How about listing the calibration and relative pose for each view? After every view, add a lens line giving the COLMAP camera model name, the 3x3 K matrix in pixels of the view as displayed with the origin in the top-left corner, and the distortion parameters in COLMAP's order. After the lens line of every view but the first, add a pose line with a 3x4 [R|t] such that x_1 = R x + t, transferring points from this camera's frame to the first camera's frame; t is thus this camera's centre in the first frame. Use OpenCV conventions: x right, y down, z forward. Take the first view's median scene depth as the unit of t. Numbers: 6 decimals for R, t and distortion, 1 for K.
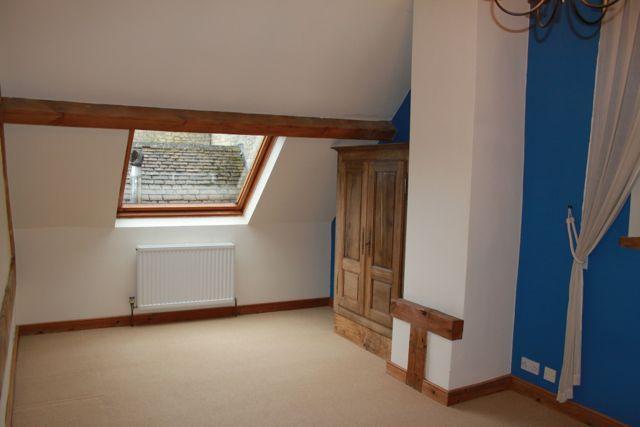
lens RADIAL K [[528.9, 0, 318.3], [0, 528.9, 221.0], [0, 0, 1]] dist [-0.156045, 0.133084]
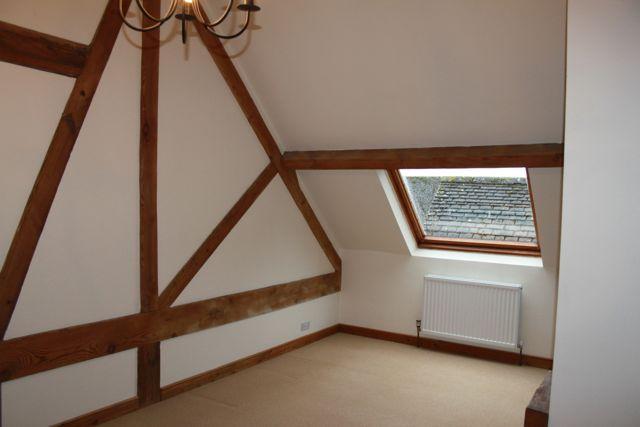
lens RADIAL K [[528.9, 0, 318.3], [0, 528.9, 221.0], [0, 0, 1]] dist [-0.156045, 0.133084]
pose [[0.478939, 0.023125, -0.877544, 0.644930], [-0.094917, 0.995157, -0.025578, -0.018030], [0.872702, 0.095544, 0.478814, 0.337864]]
